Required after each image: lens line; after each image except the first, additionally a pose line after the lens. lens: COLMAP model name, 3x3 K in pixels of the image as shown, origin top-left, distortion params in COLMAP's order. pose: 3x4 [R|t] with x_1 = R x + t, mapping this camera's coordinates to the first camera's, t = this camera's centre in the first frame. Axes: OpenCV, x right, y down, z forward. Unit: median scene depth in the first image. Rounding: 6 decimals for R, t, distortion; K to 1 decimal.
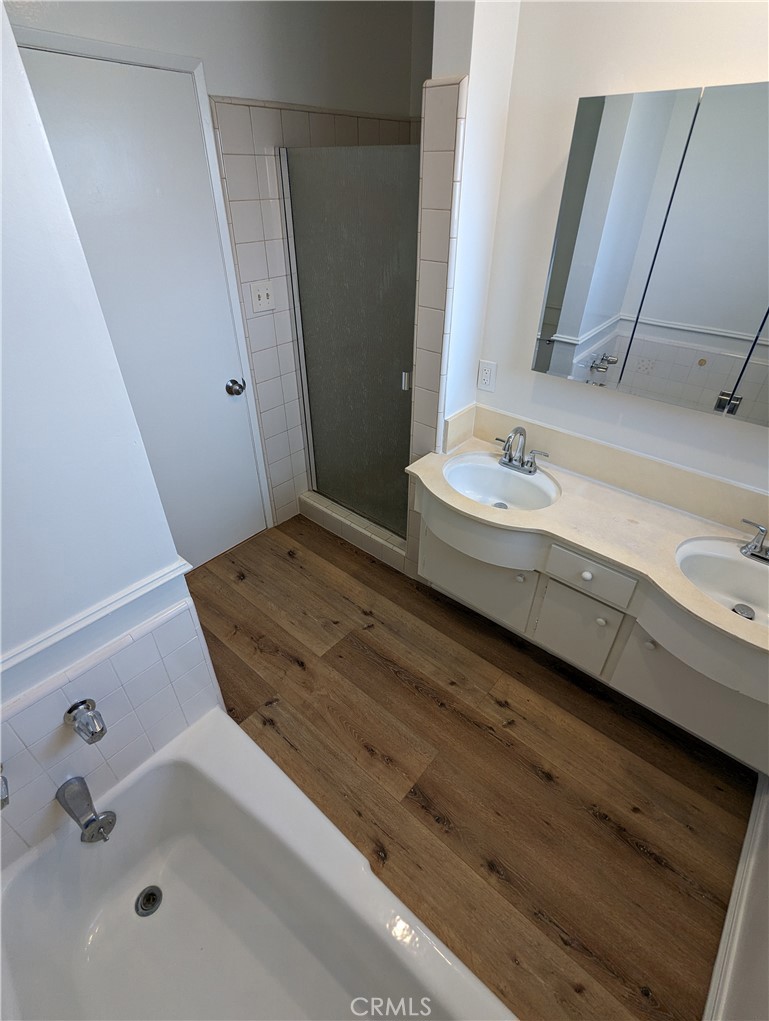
lens RADIAL K [[482.3, 0, 384.1], [0, 482.3, 505.1], [0, 0, 1]] dist [-0.006307, -0.000130]
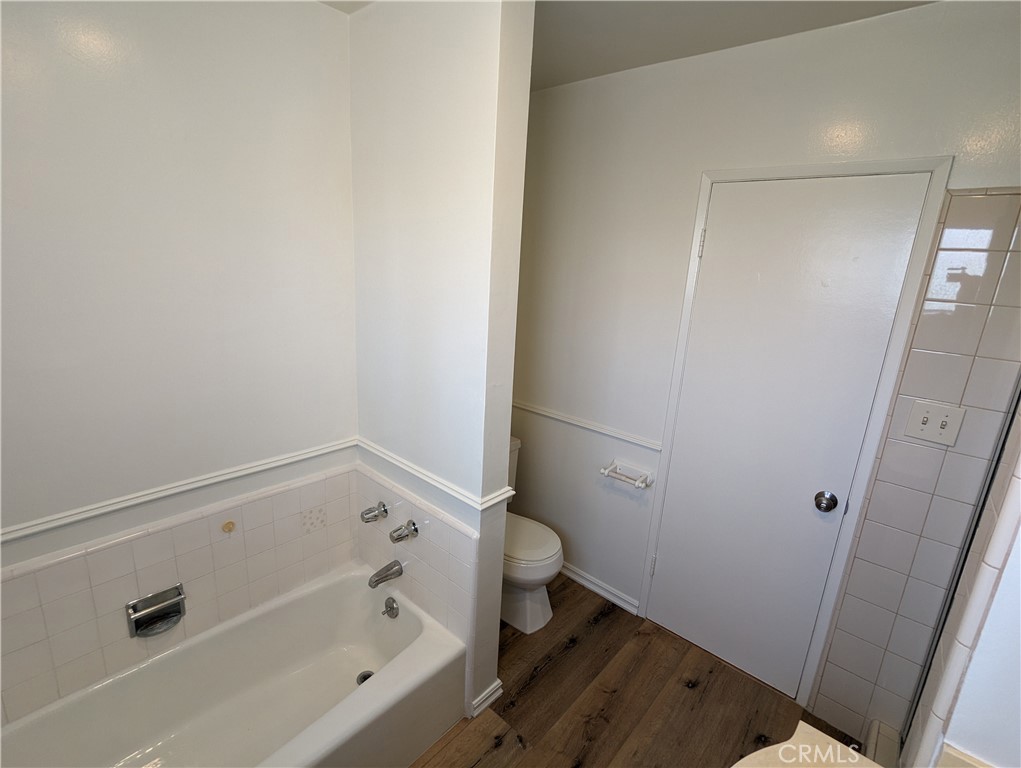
lens RADIAL K [[482.3, 0, 507.9], [0, 482.3, 386.2], [0, 0, 1]] dist [-0.006307, -0.000130]
pose [[-0.018018, 0.248329, -0.968508, 0.422269], [-0.614684, 0.761231, 0.206618, -0.241973], [0.788567, 0.599050, 0.138928, 0.392596]]
